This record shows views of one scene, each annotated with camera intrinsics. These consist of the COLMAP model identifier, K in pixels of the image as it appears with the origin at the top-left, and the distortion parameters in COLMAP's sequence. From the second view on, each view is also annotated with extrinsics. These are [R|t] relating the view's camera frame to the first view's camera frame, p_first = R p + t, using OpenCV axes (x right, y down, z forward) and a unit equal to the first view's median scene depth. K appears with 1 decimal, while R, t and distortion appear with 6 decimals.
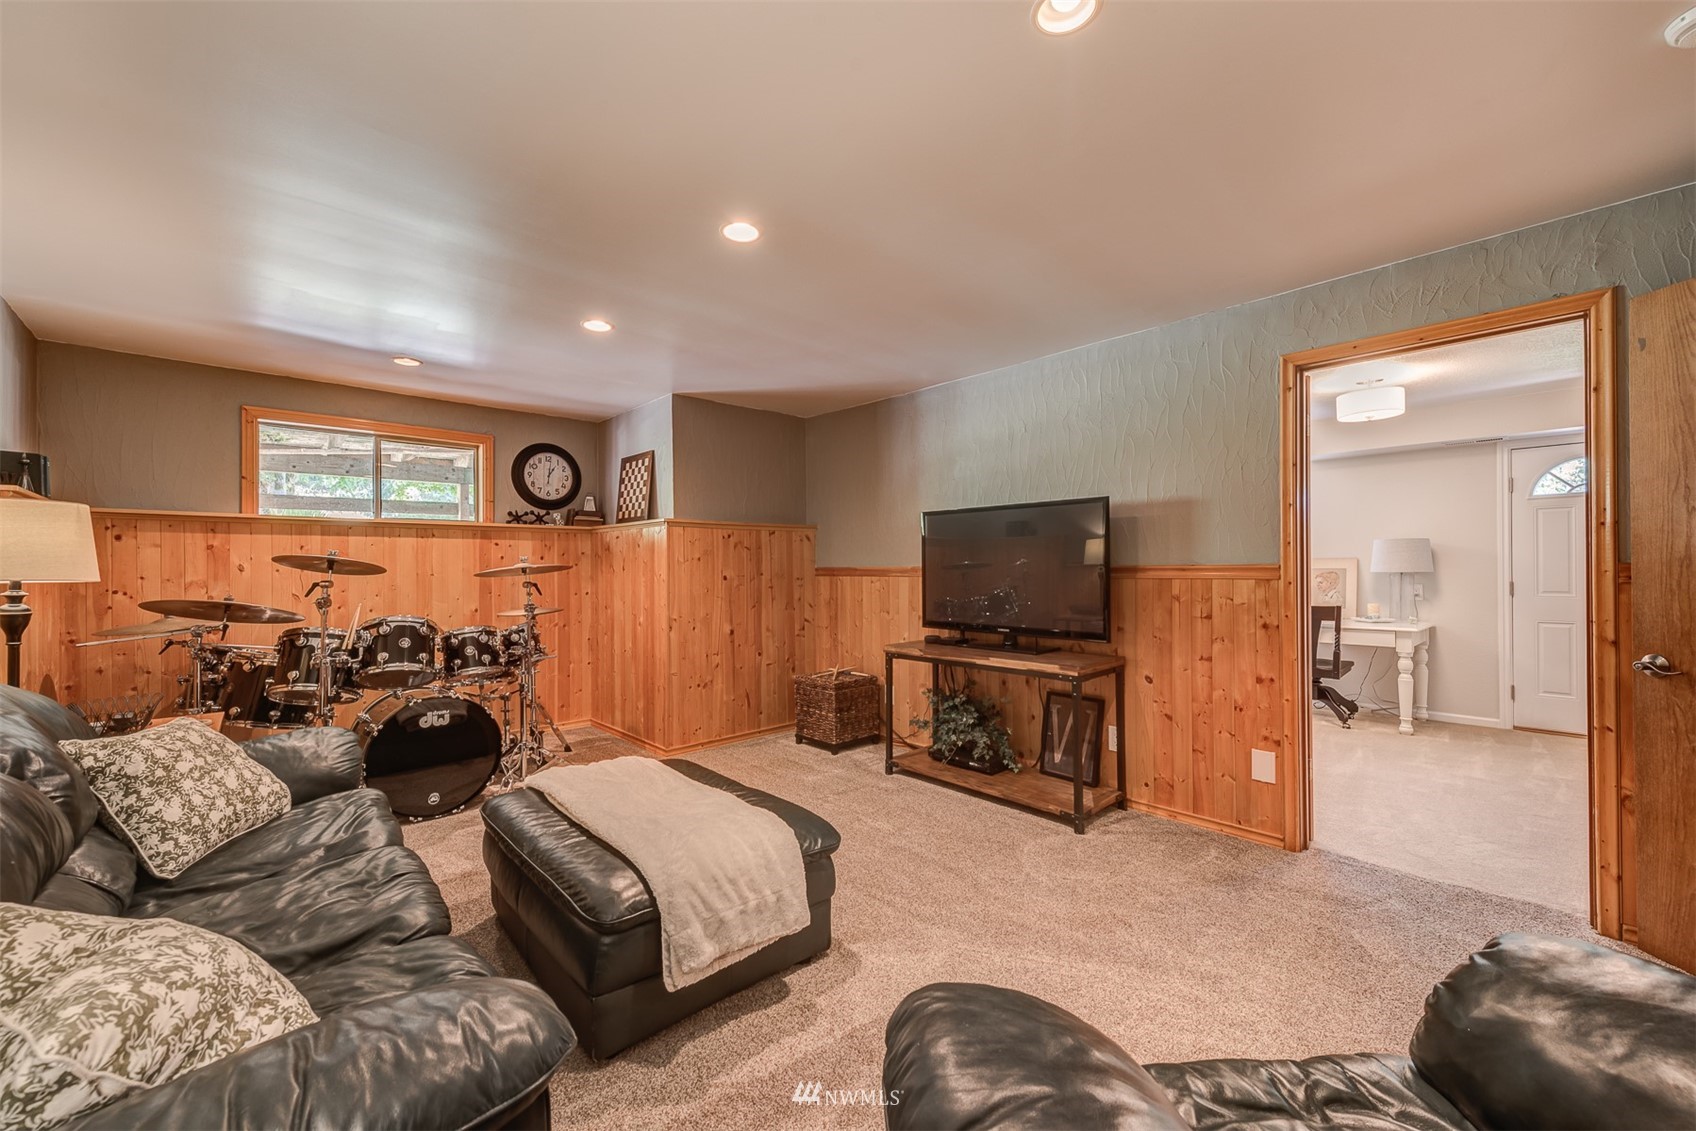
lens RADIAL K [[668.8, 0, 851.9], [0, 668.8, 566.8], [0, 0, 1]] dist [0.006624, -0.002619]
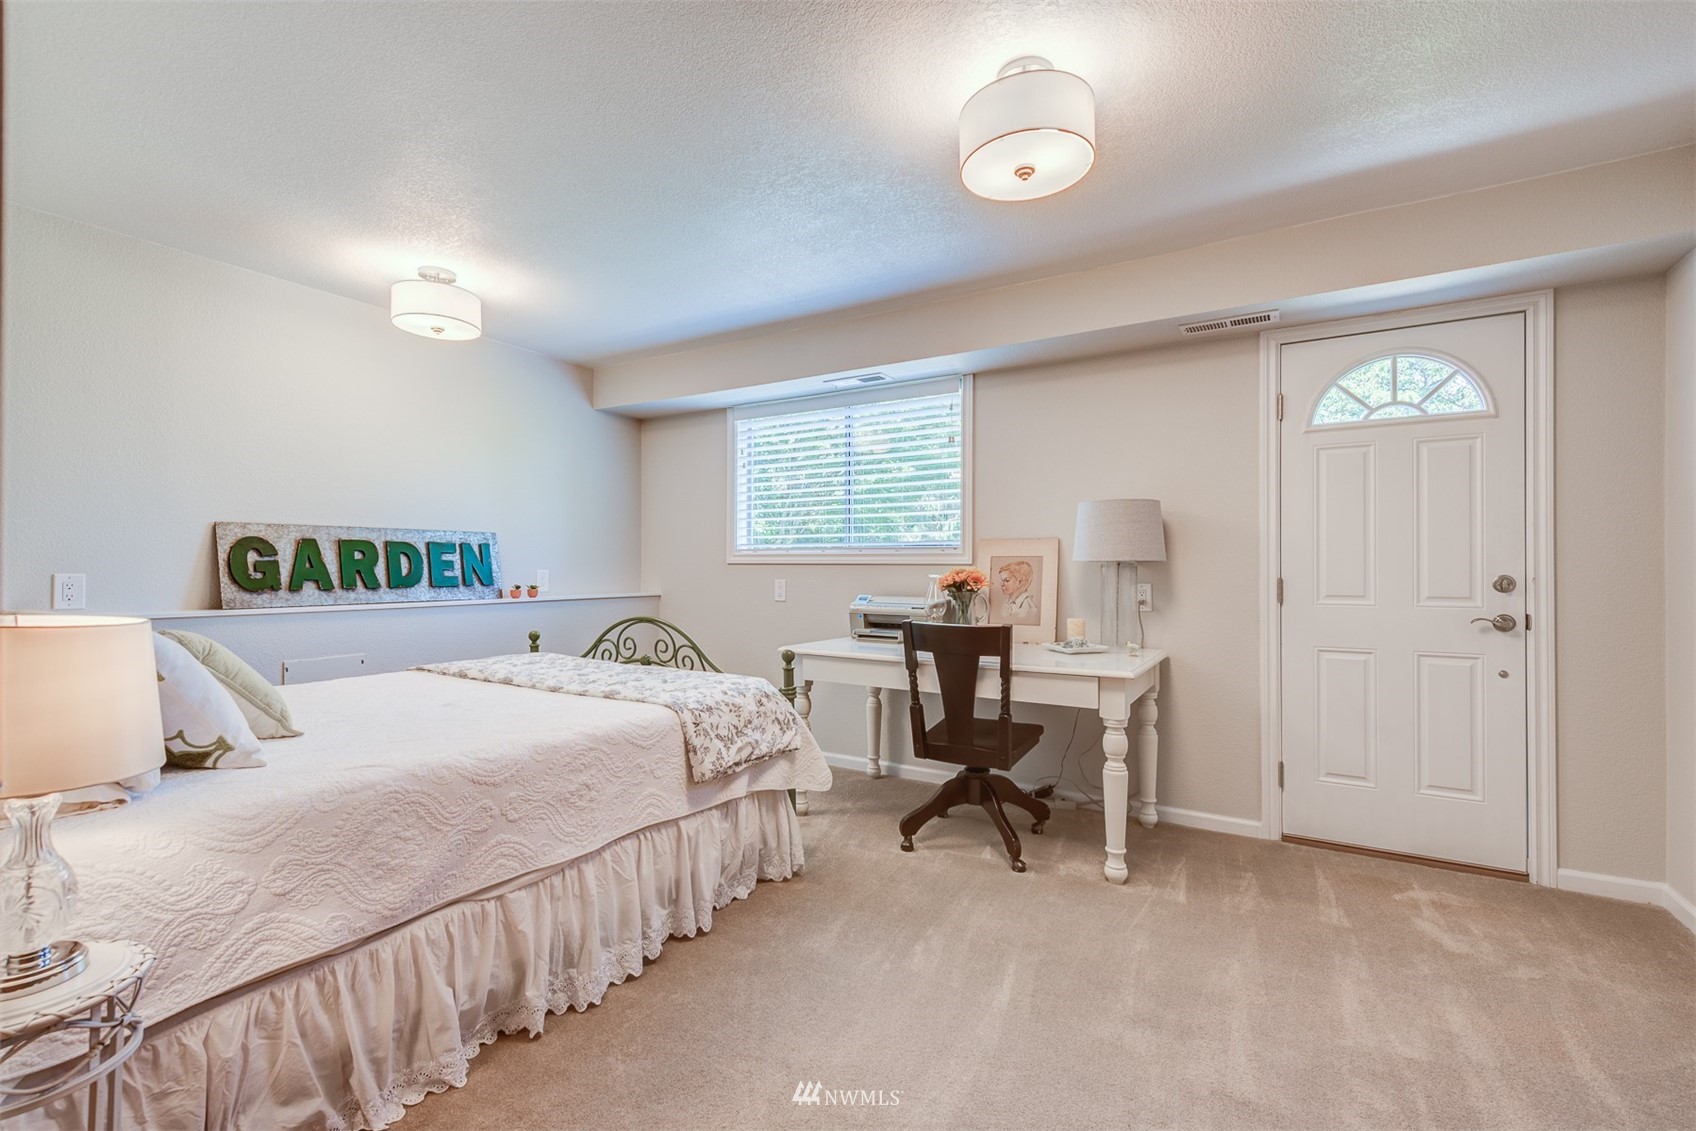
lens RADIAL K [[746.2, 0, 843.7], [0, 746.2, 565.3], [0, 0, 1]] dist [-0.002040, -0.000131]
pose [[0.960368, 0.006362, 0.278664, 0.450466], [-0.006145, 0.999980, -0.001650, 0.014370], [-0.278669, -0.000127, 0.960387, 0.495328]]
